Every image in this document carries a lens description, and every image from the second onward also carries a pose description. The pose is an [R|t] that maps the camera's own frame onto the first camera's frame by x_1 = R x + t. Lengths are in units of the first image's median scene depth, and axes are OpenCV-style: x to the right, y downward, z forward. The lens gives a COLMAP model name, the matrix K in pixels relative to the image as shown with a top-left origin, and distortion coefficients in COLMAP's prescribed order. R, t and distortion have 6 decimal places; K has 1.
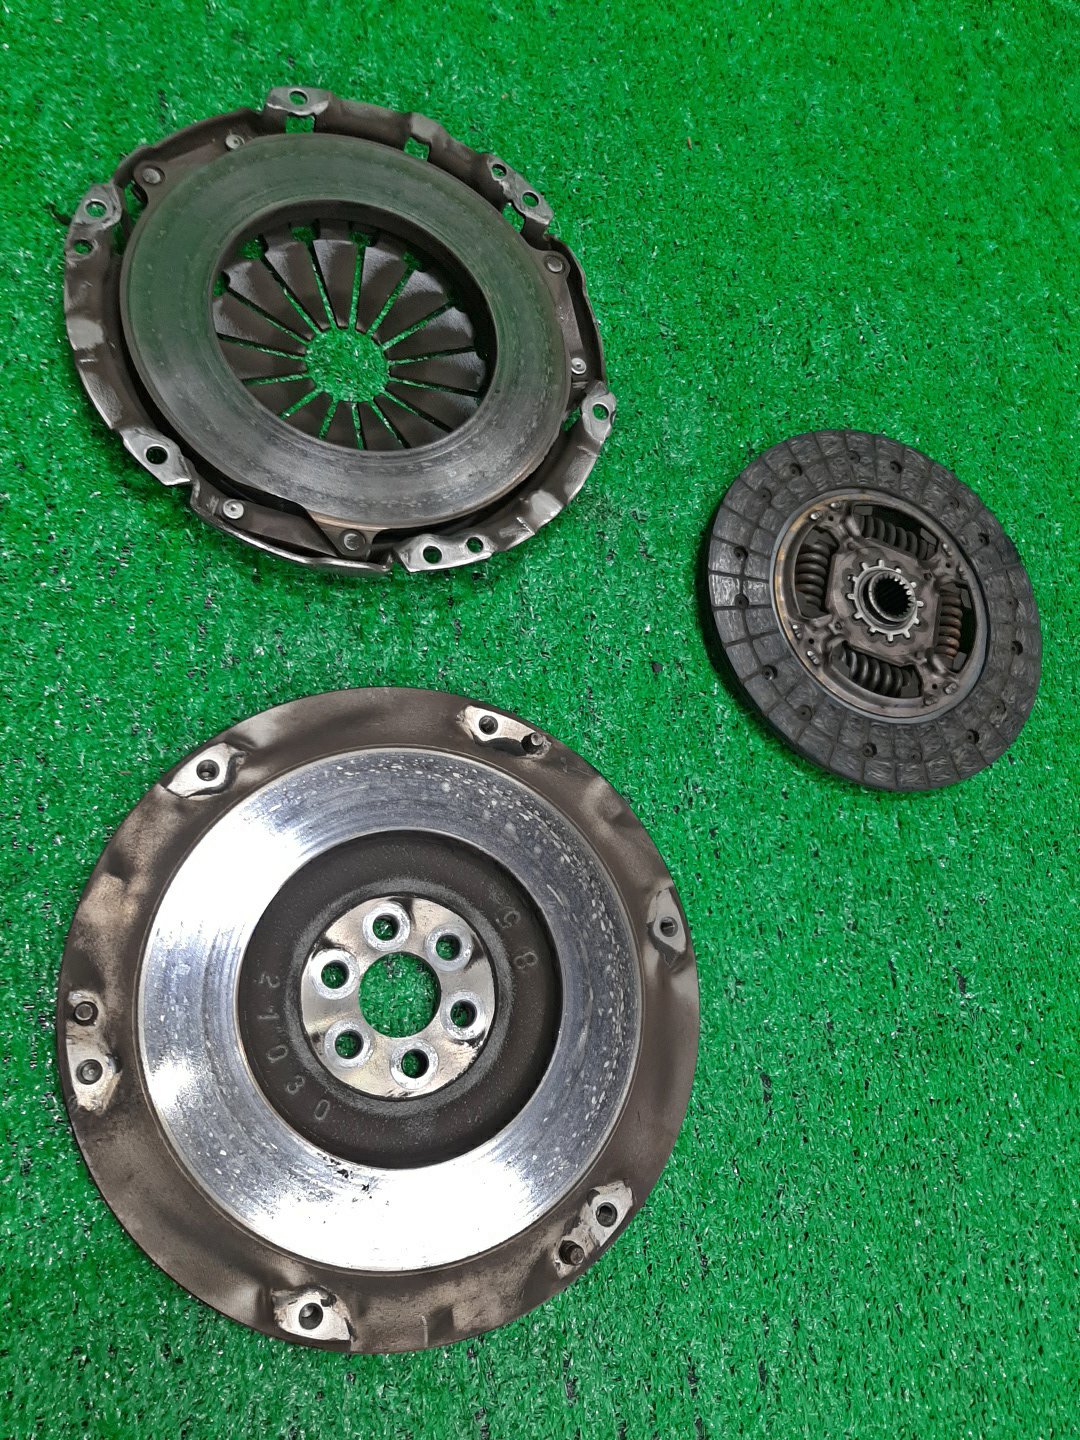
lens RADIAL K [[1098.9, 0, 538.4], [0, 1098.9, 729.0], [0, 0, 1]] dist [0.080878, -0.157947]
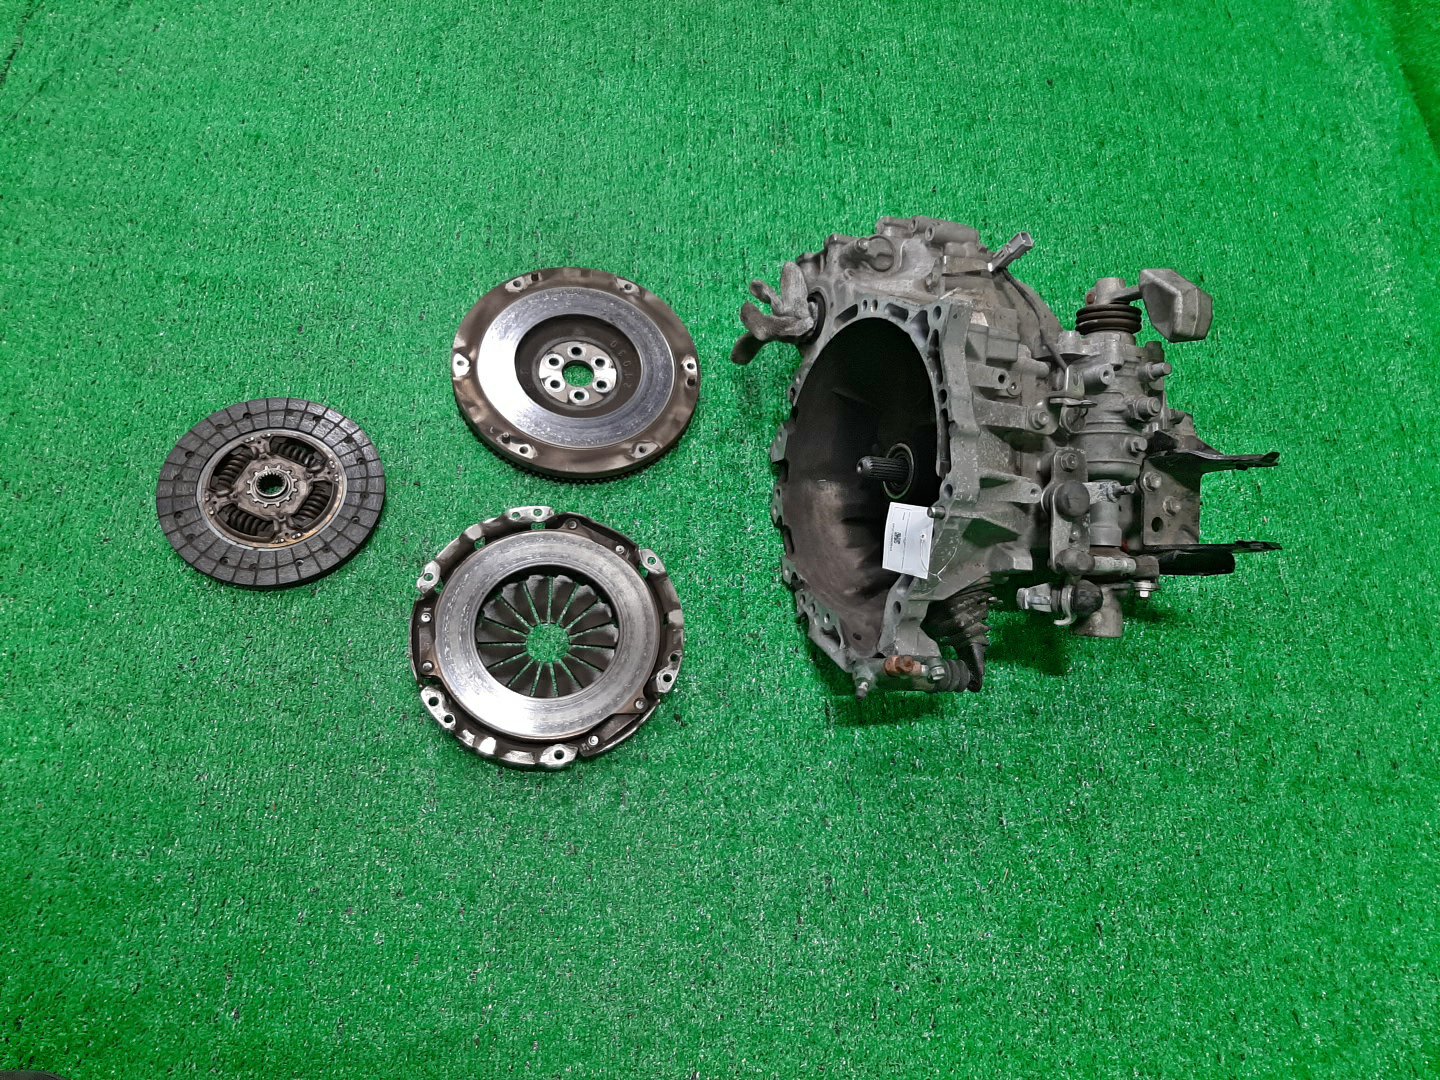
lens RADIAL K [[1104.7, 0, 747.6], [0, 1104.7, 544.3], [0, 0, 1]] dist [0.018285, 0.001045]
pose [[-0.876904, -0.321803, -0.357047, 0.271342], [0.000313, -0.743200, 0.669069, -1.517609], [-0.480666, 0.586597, 0.651816, -0.534808]]
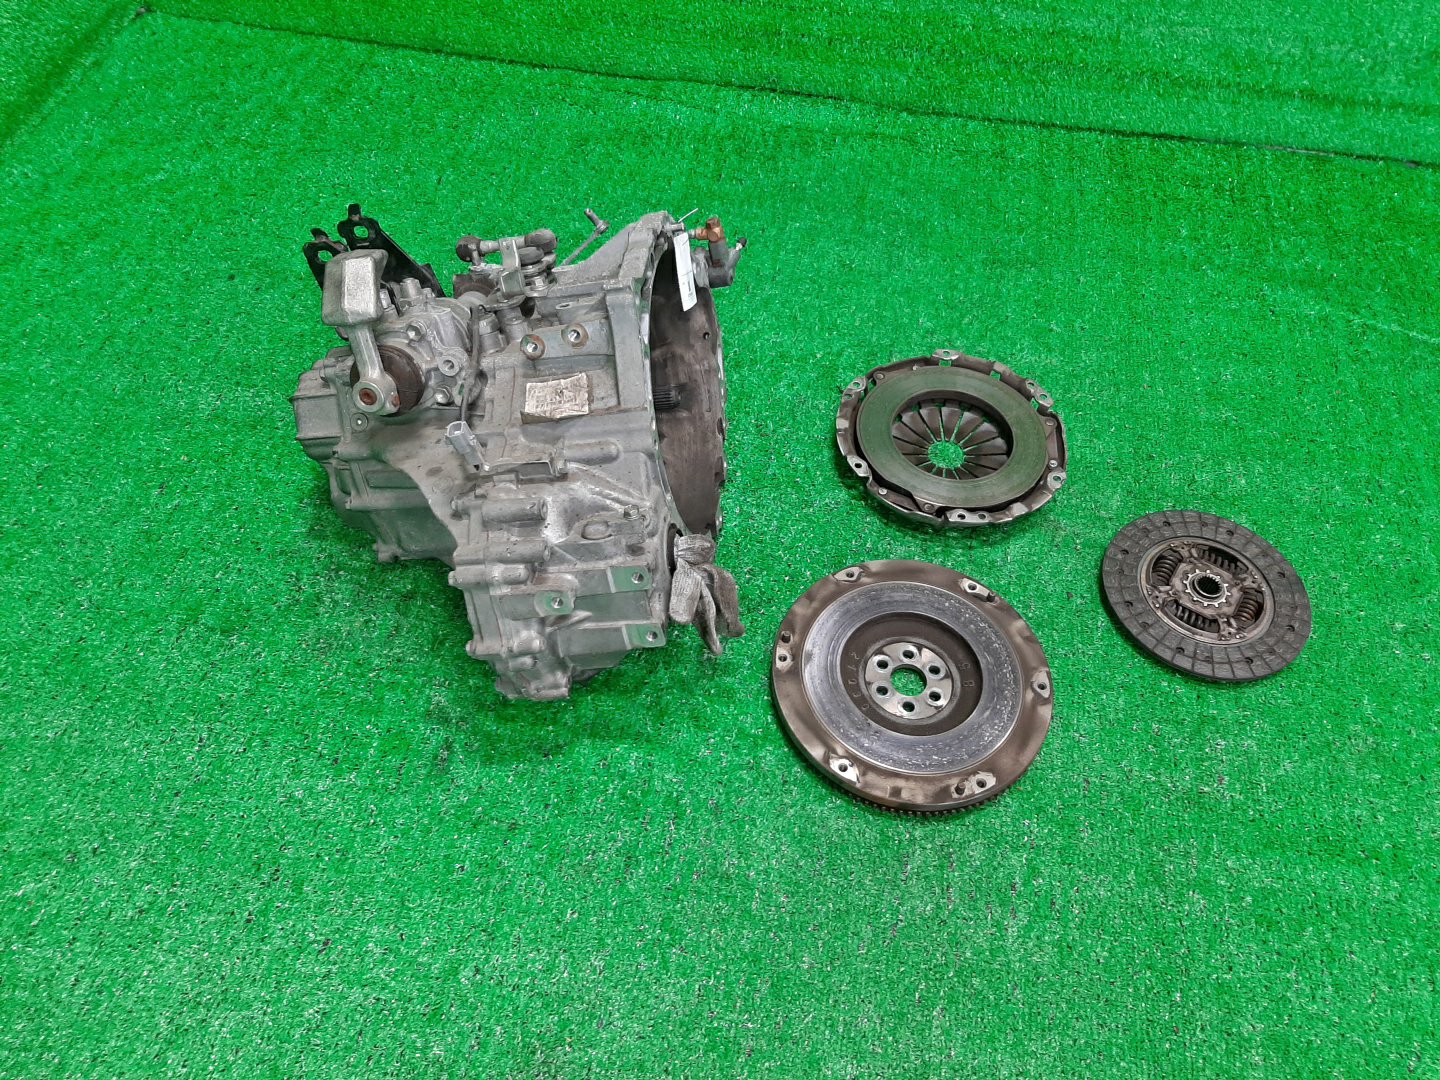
lens RADIAL K [[1098.9, 0, 730.5], [0, 1098.9, 541.0], [0, 0, 1]] dist [0.080878, -0.157947]
pose [[0.903661, 0.097944, -0.416898, 0.393084], [-0.260401, 0.898520, -0.353346, 0.752464], [0.339983, 0.427866, 0.837462, -0.971795]]
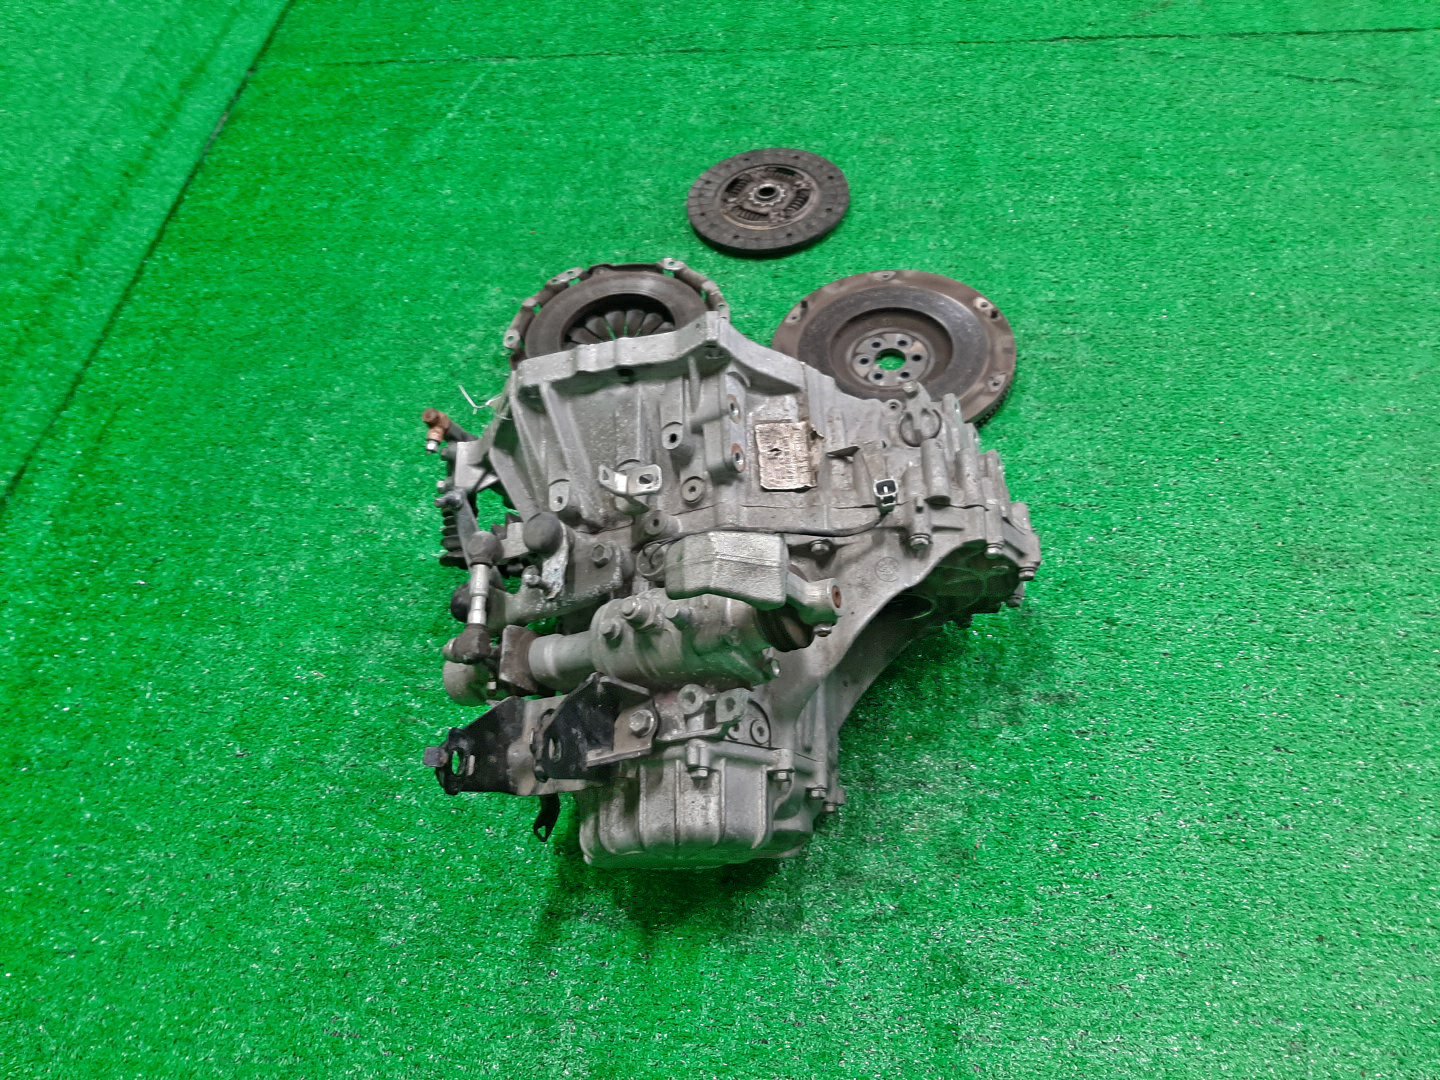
lens RADIAL K [[1098.9, 0, 730.5], [0, 1098.9, 541.0], [0, 0, 1]] dist [0.080878, -0.157947]
pose [[0.234739, -0.928996, 0.286118, -1.165484], [0.967675, 0.251250, 0.021876, -0.062842], [-0.092210, 0.271735, 0.957944, -1.153075]]
